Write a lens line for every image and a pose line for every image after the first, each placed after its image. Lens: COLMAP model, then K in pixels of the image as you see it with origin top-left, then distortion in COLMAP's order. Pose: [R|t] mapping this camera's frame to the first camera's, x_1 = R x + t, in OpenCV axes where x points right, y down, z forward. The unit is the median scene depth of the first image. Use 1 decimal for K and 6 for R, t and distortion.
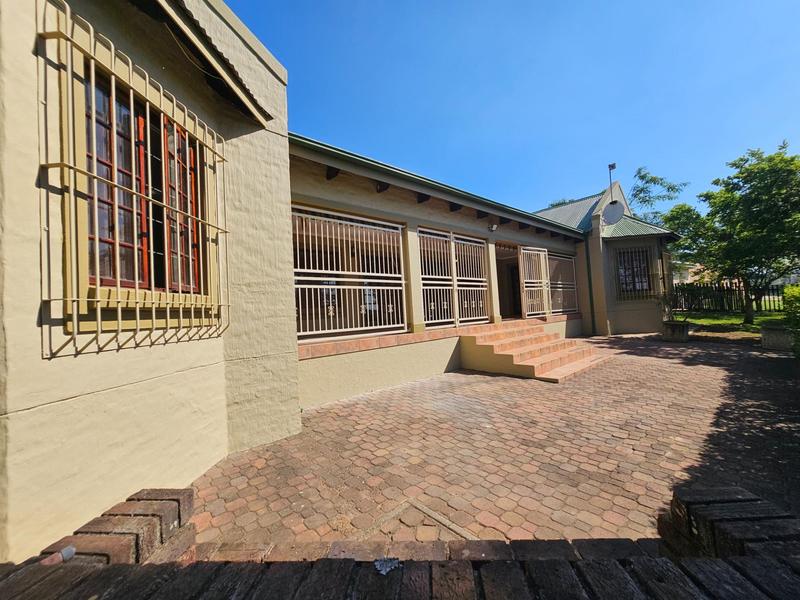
lens RADIAL K [[325.7, 0, 400.0], [0, 325.7, 300.0], [0, 0, 1]] dist [-0.000137, 0.000012]
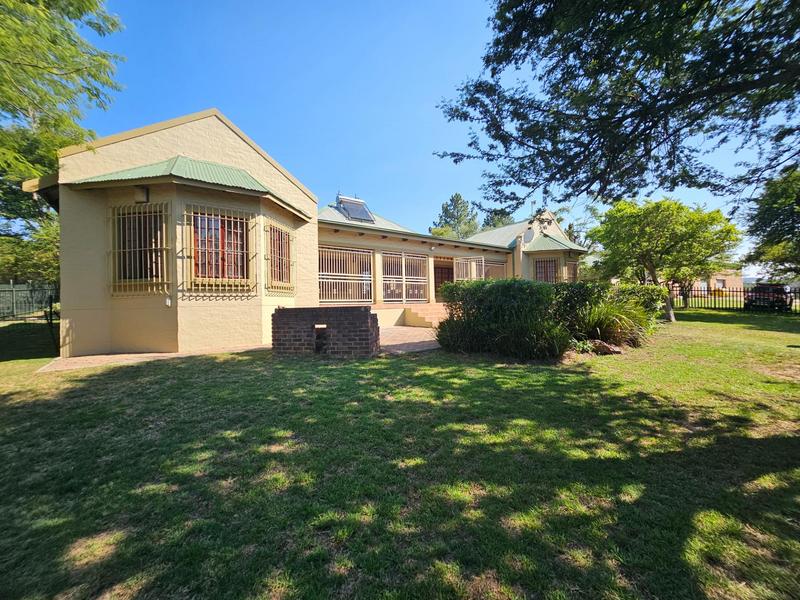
lens RADIAL K [[325.7, 0, 400.0], [0, 325.7, 300.0], [0, 0, 1]] dist [-0.000137, 0.000012]
pose [[0.995653, 0.036844, -0.085546, 0.309735], [-0.034148, 0.998879, 0.032767, 0.002968], [0.086658, -0.029703, 0.995795, -0.860357]]
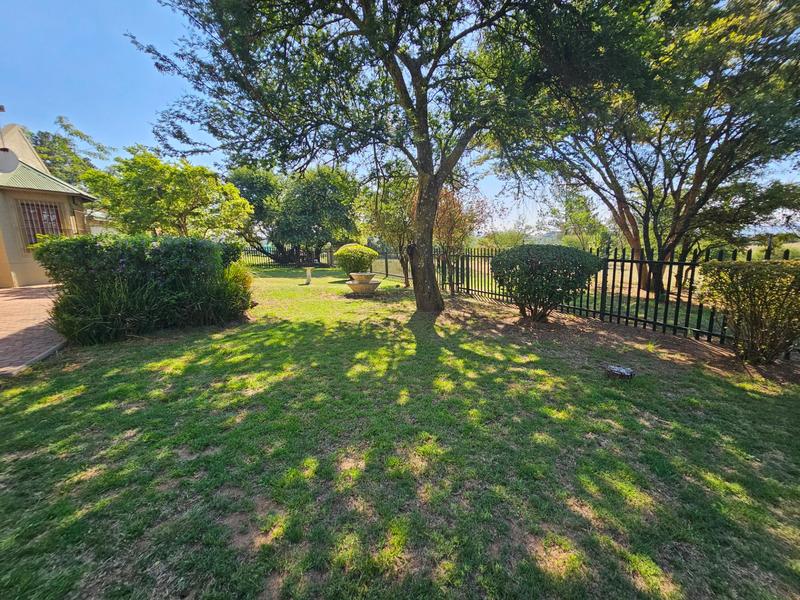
lens RADIAL K [[325.7, 0, 400.0], [0, 325.7, 300.0], [0, 0, 1]] dist [-0.000137, 0.000012]
pose [[0.216164, -0.110420, 0.970093, -0.124346], [-0.021047, 0.992826, 0.117698, 0.008670], [-0.976130, -0.045860, 0.212290, -0.589986]]
